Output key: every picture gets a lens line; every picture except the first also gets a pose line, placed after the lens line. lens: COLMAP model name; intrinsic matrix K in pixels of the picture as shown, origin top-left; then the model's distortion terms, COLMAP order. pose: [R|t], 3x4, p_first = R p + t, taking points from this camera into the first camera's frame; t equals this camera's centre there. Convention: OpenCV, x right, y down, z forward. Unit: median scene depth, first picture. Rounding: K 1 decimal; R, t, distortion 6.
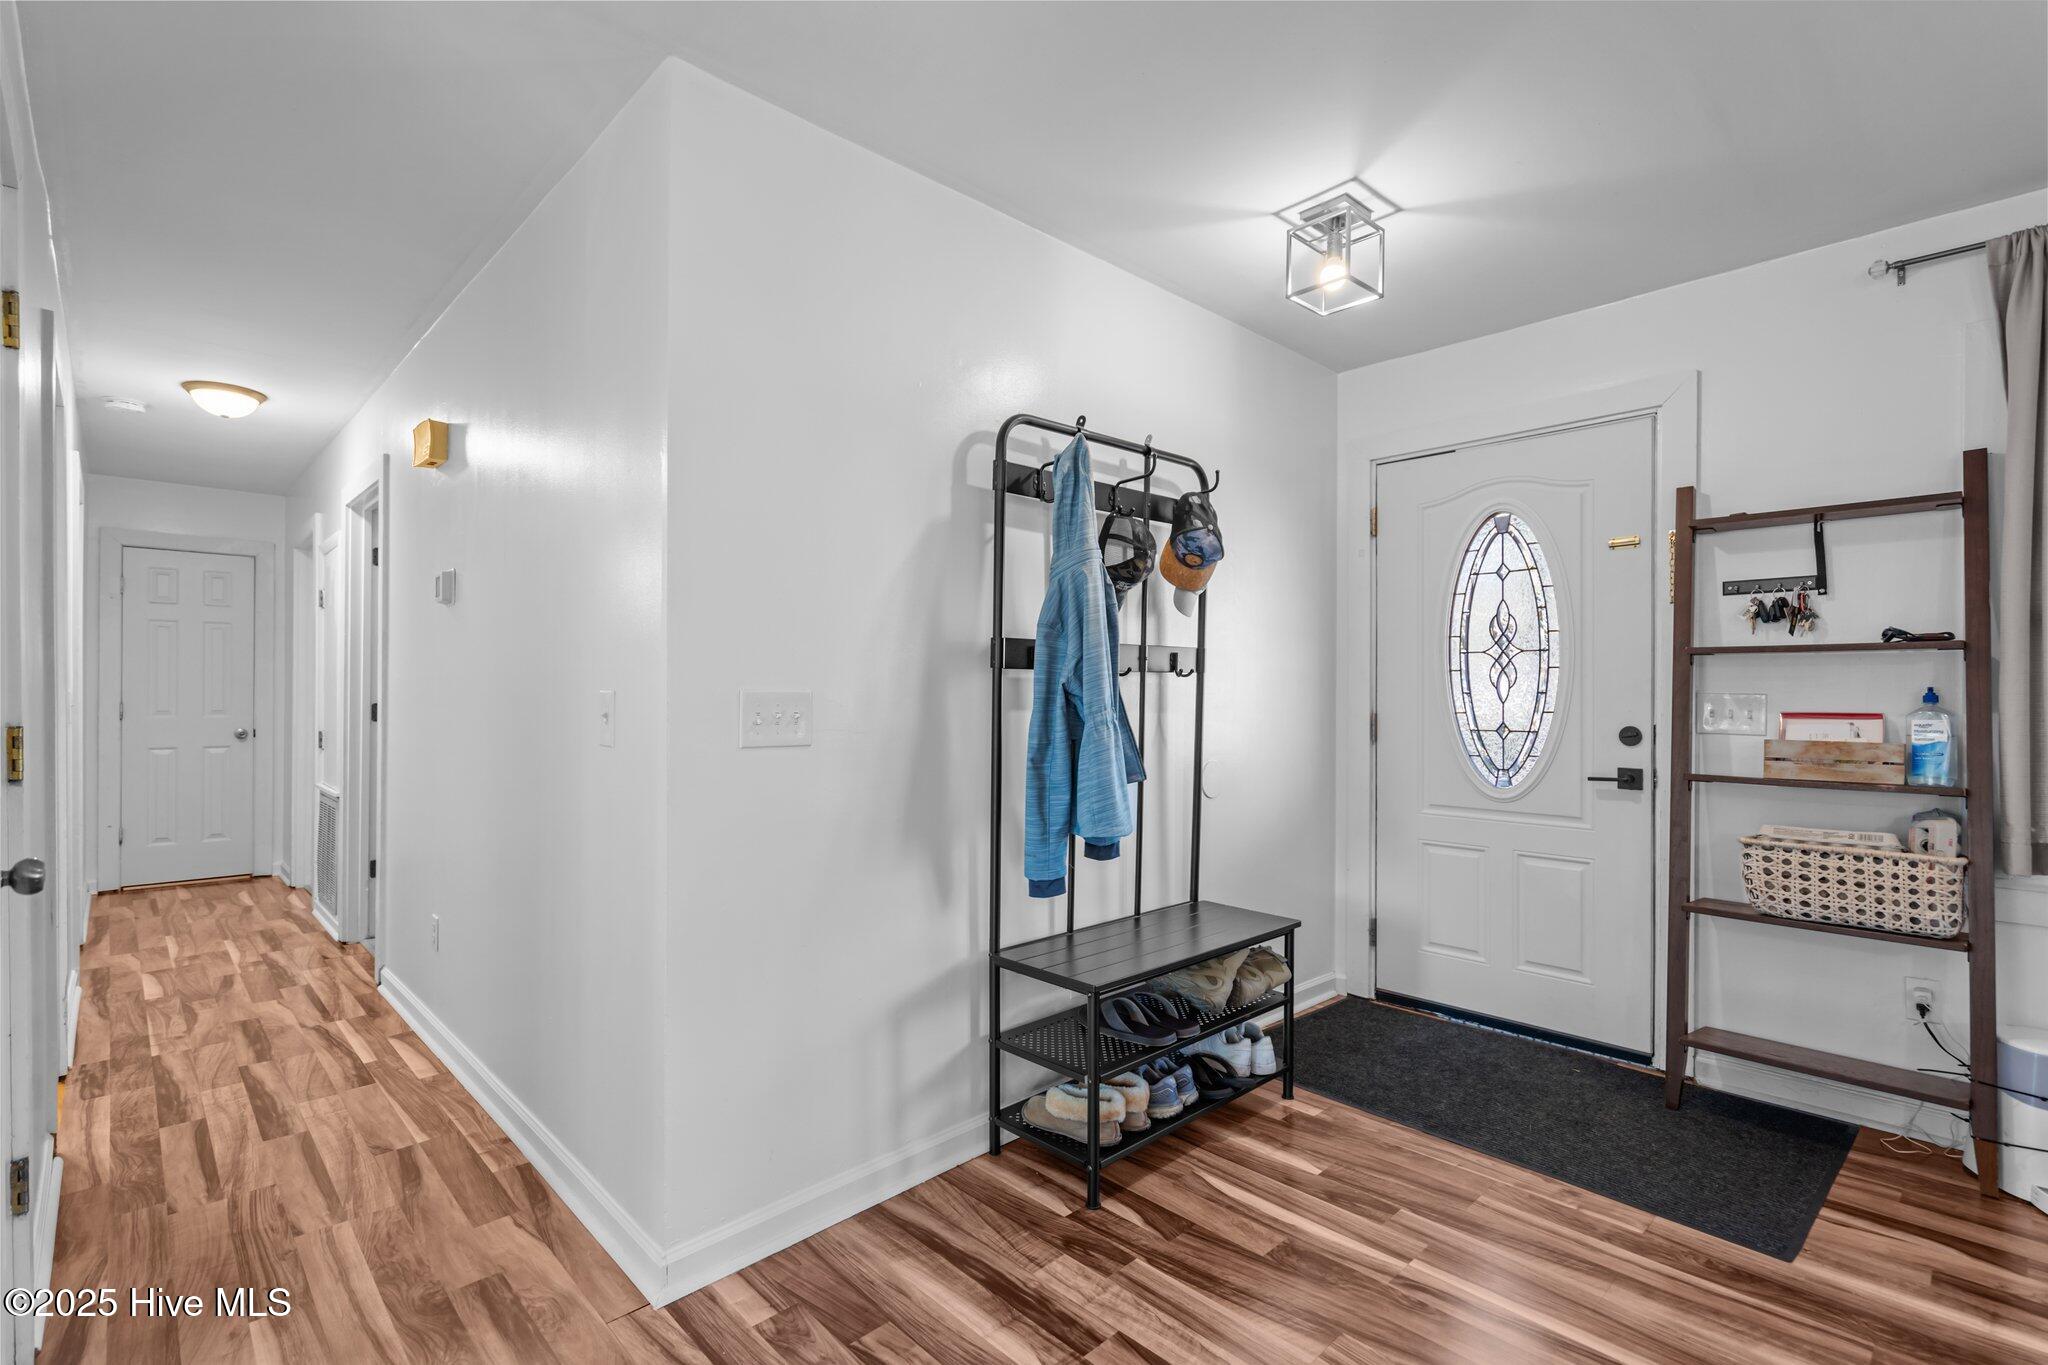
lens RADIAL K [[944.7, 0, 1024.9], [0, 944.7, 682.4], [0, 0, 1]] dist [-0.000805, -0.001251]
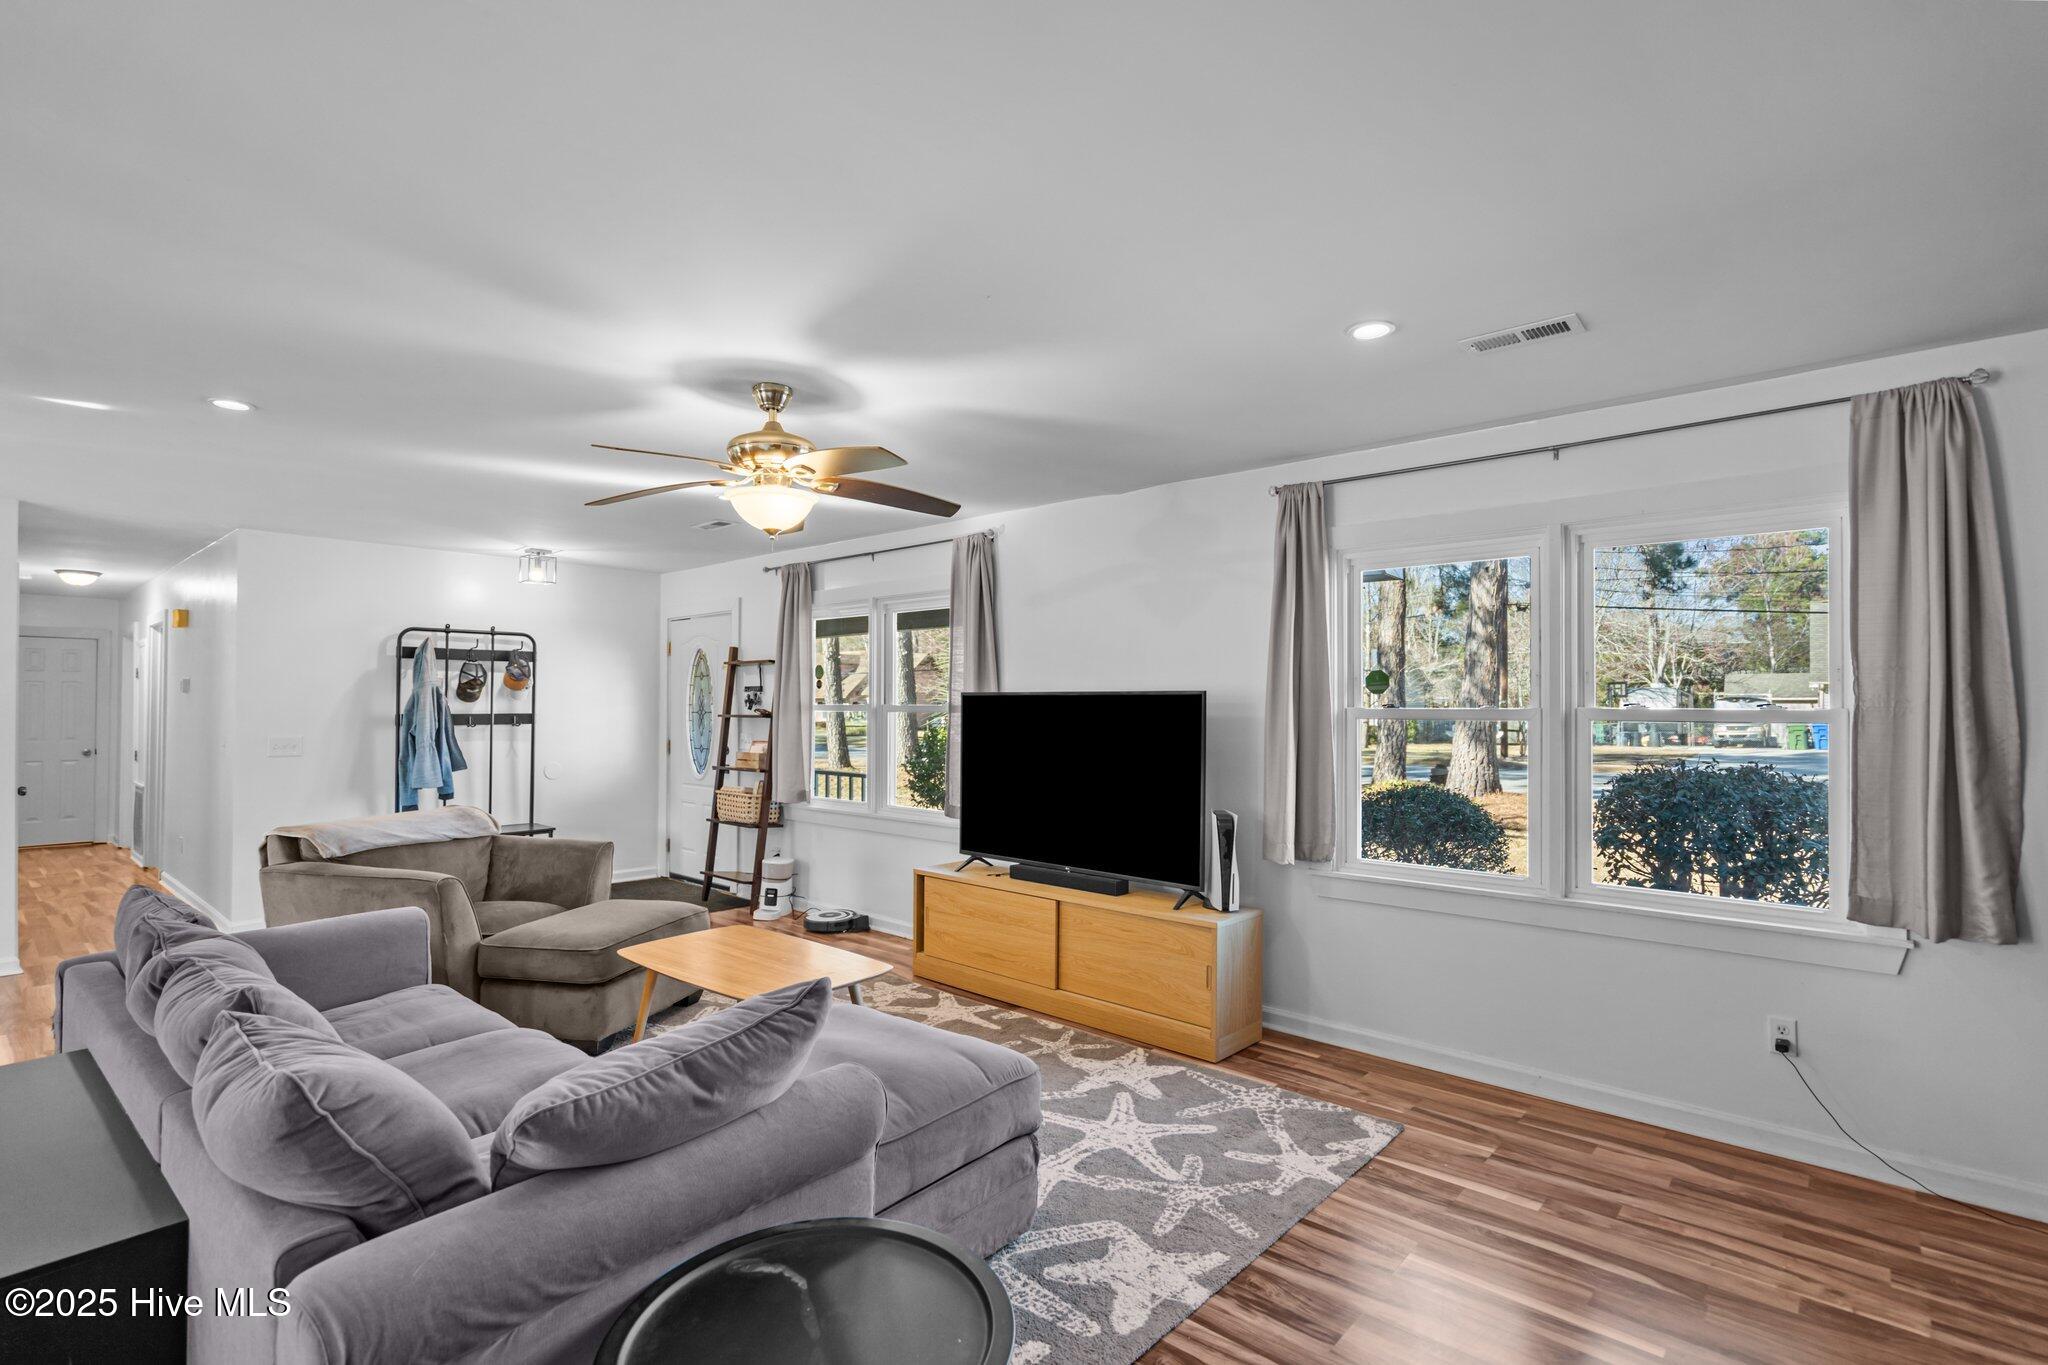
lens RADIAL K [[944.7, 0, 1023.1], [0, 944.7, 691.7], [0, 0, 1]] dist [-0.000805, -0.001251]
pose [[0.996431, 0.001458, 0.084403, 1.193573], [-0.000829, 0.999972, -0.007481, -0.074043], [-0.084411, 0.007385, 0.996404, -1.409783]]
